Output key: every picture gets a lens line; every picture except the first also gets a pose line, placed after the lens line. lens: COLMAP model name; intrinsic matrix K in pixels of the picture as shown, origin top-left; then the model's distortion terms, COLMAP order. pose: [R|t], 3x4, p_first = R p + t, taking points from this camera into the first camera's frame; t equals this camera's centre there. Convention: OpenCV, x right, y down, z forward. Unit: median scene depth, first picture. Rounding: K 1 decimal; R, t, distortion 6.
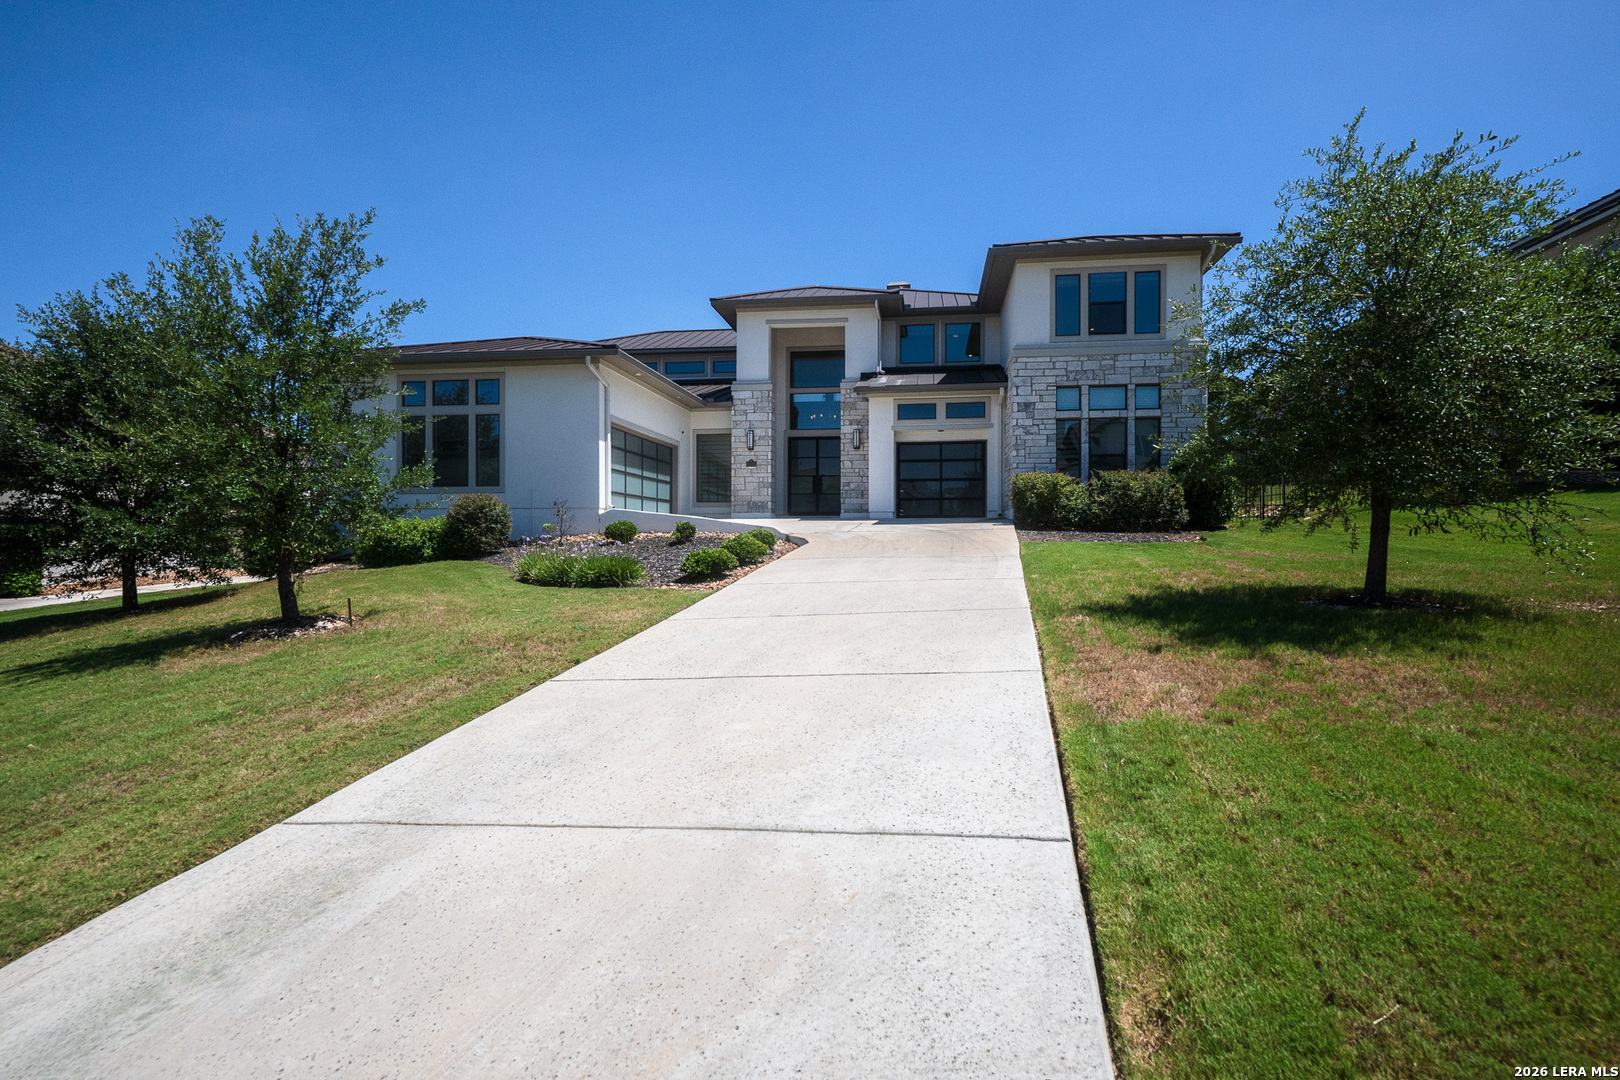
lens RADIAL K [[801.3, 0, 810.0], [0, 801.3, 540.0], [0, 0, 1]] dist [-0.002318, -0.000106]
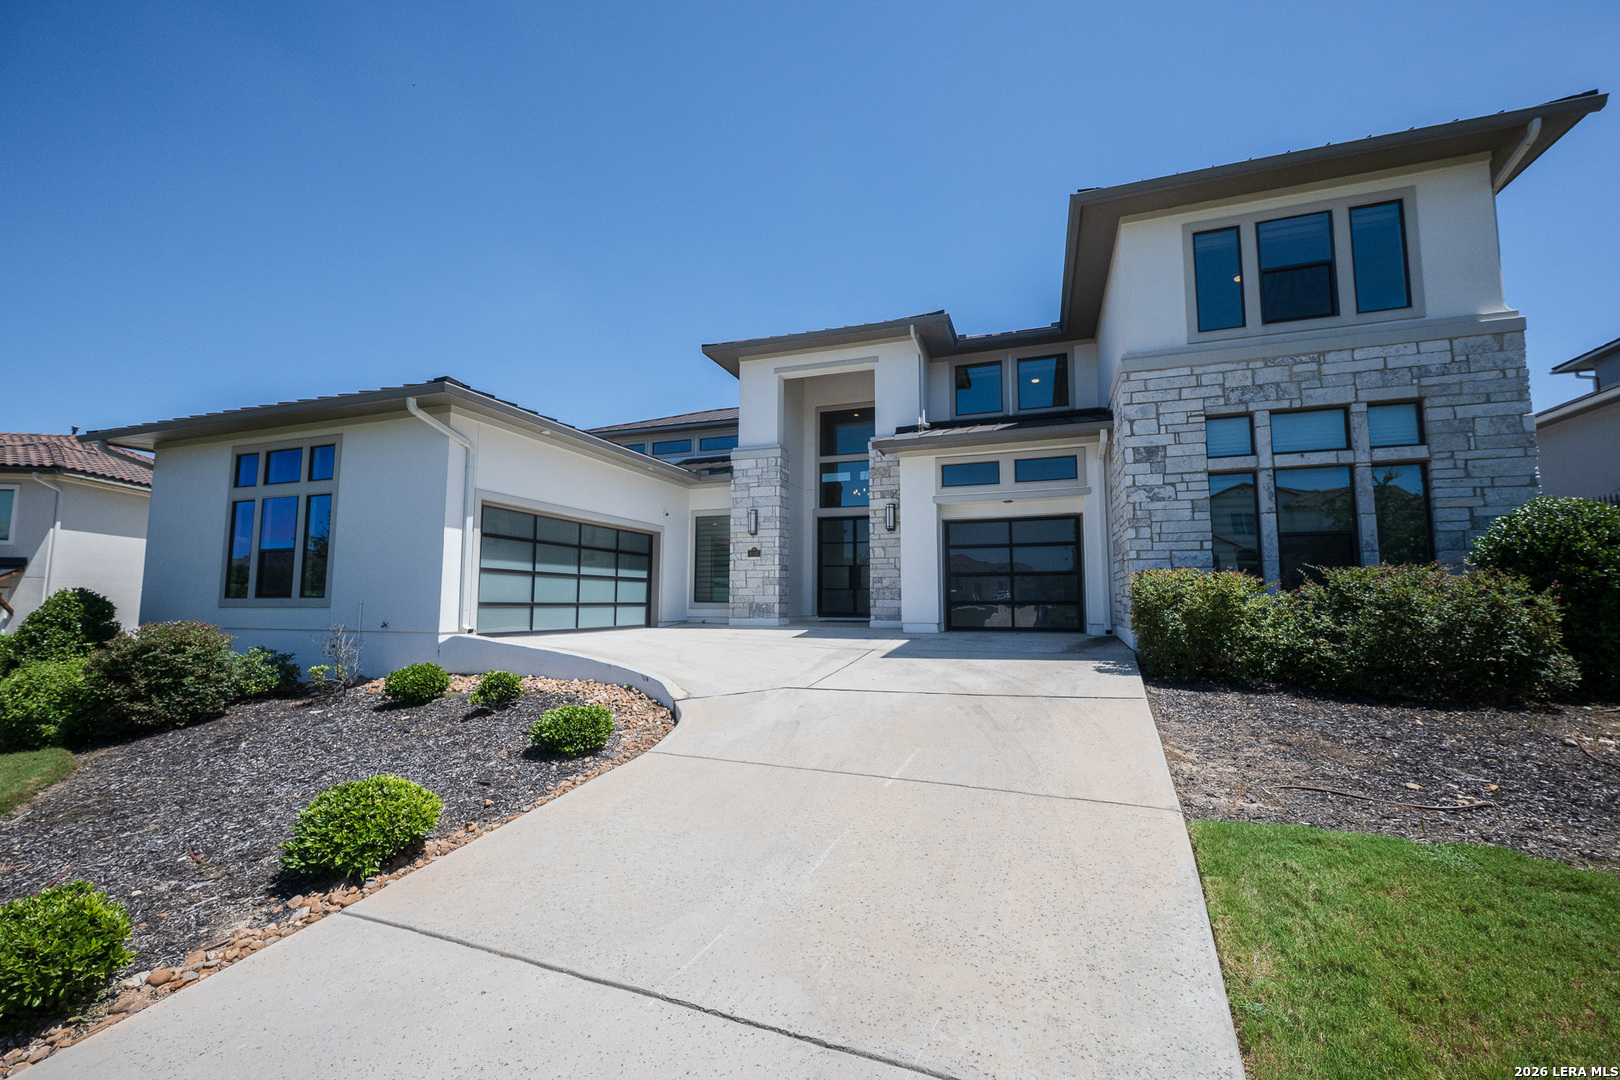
lens RADIAL K [[639.4, 0, 810.5], [0, 639.4, 541.7], [0, 0, 1]] dist [-0.000737, 0.000125]
pose [[0.980049, -0.017729, -0.197965, 0.108946], [-0.001212, 0.995463, -0.095146, -0.053291], [0.198754, 0.093487, 0.975580, 0.460250]]
